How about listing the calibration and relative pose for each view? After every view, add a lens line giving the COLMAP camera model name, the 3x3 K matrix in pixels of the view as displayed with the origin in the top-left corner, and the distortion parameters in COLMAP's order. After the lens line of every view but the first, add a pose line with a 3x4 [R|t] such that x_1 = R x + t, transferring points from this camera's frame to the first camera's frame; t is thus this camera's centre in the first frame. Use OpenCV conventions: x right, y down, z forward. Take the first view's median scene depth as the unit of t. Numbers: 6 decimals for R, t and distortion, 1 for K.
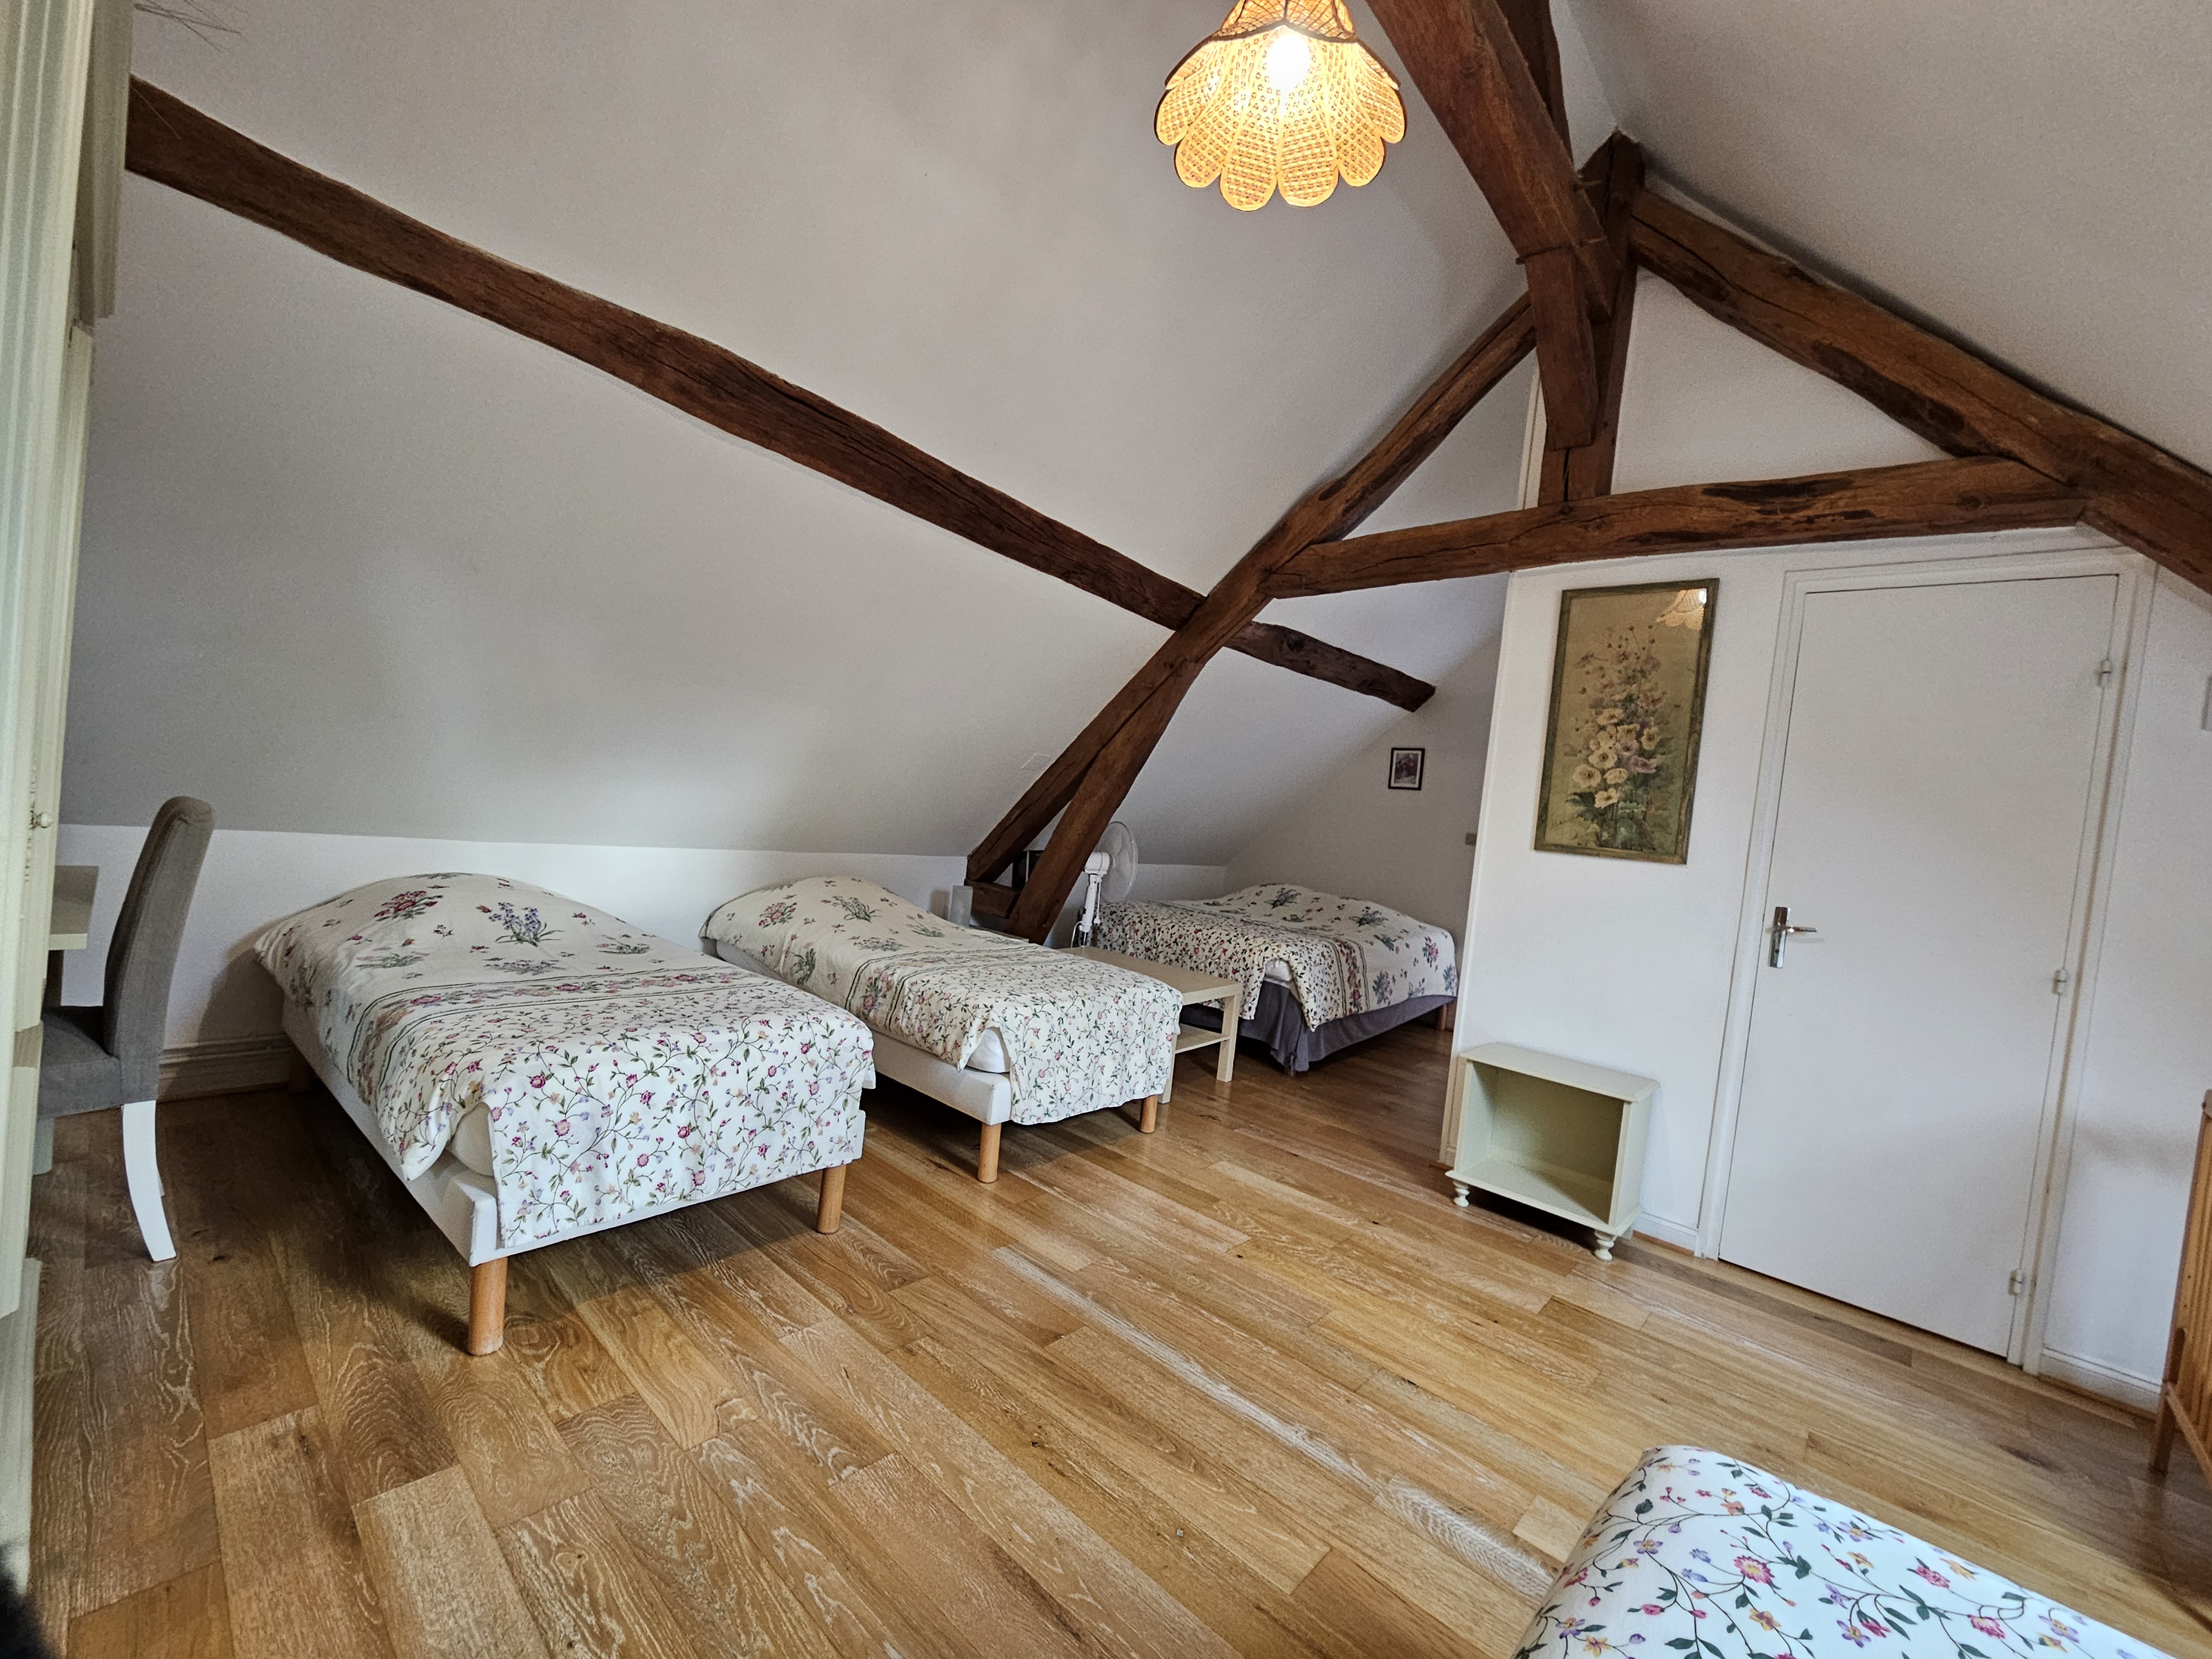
lens RADIAL K [[909.2, 0, 1104.7], [0, 909.2, 836.8], [0, 0, 1]] dist [-0.005146, 0.003339]
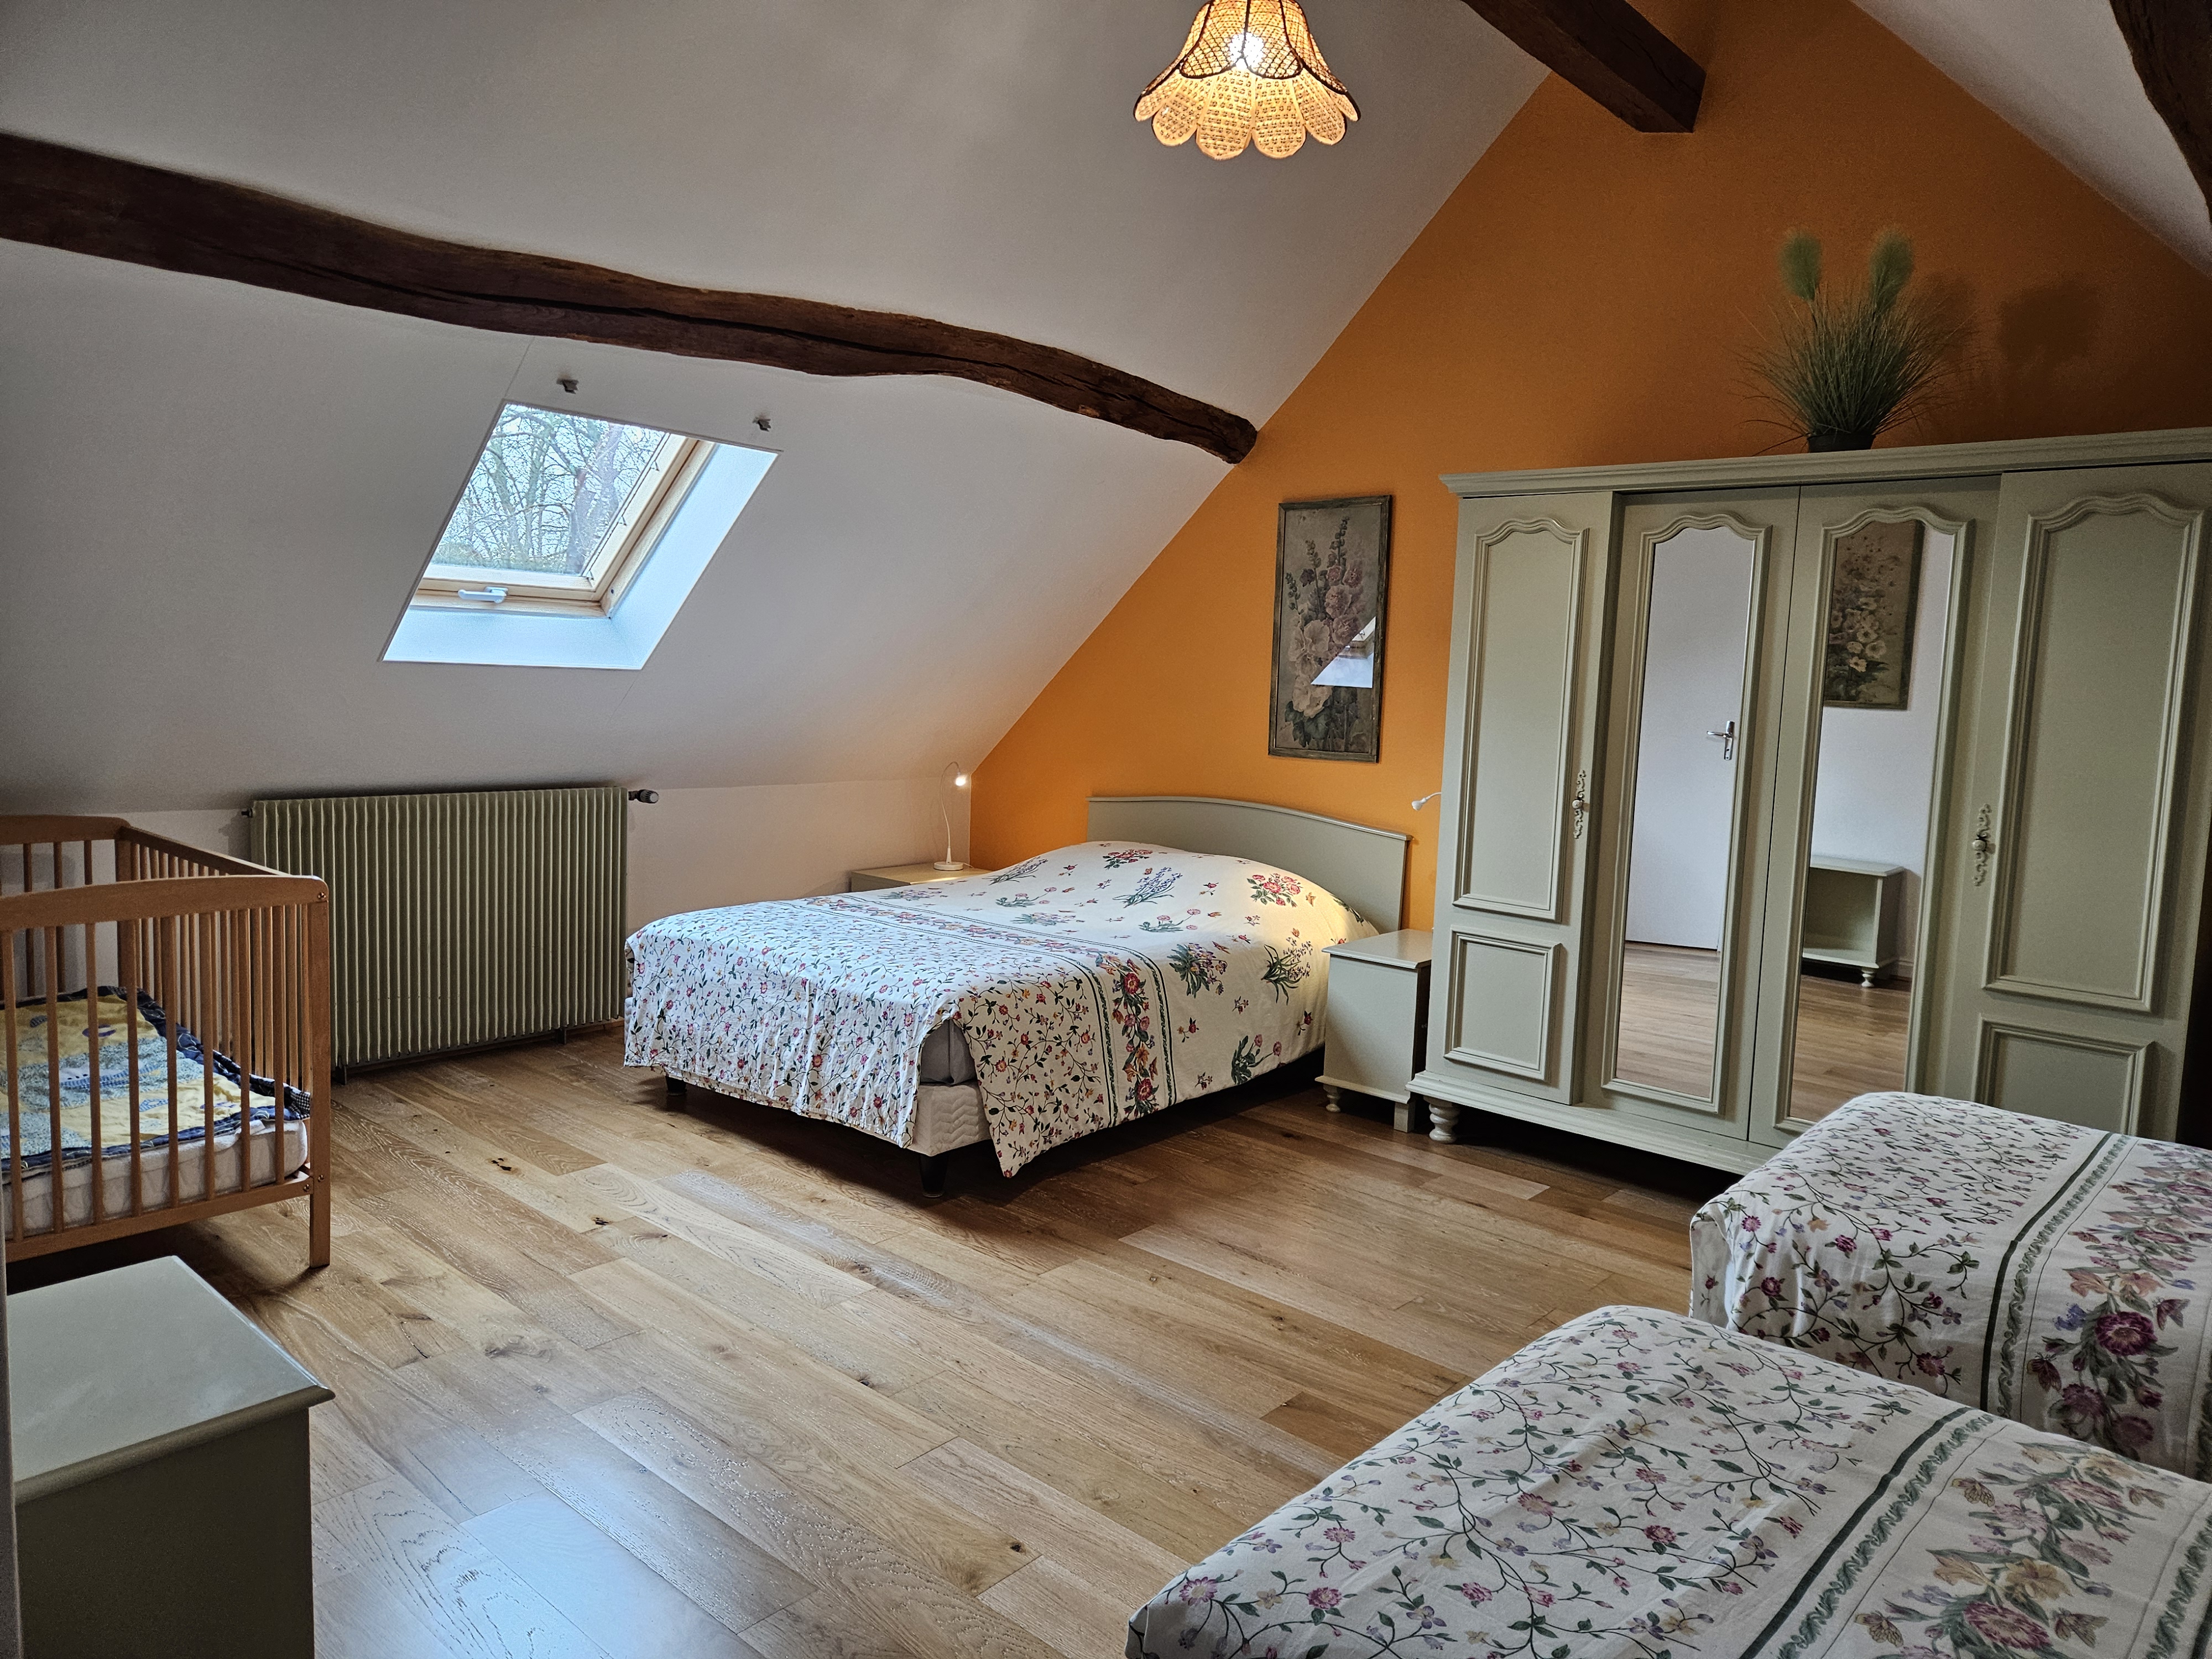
lens RADIAL K [[1478.9, 0, 1106.3], [0, 1478.9, 817.0], [0, 0, 1]] dist [0.054339, -0.038341]
pose [[-0.989702, -0.142395, -0.014646, 0.164517], [-0.143048, 0.980043, 0.138035, -0.104212], [-0.005301, 0.138709, -0.990319, 1.791747]]
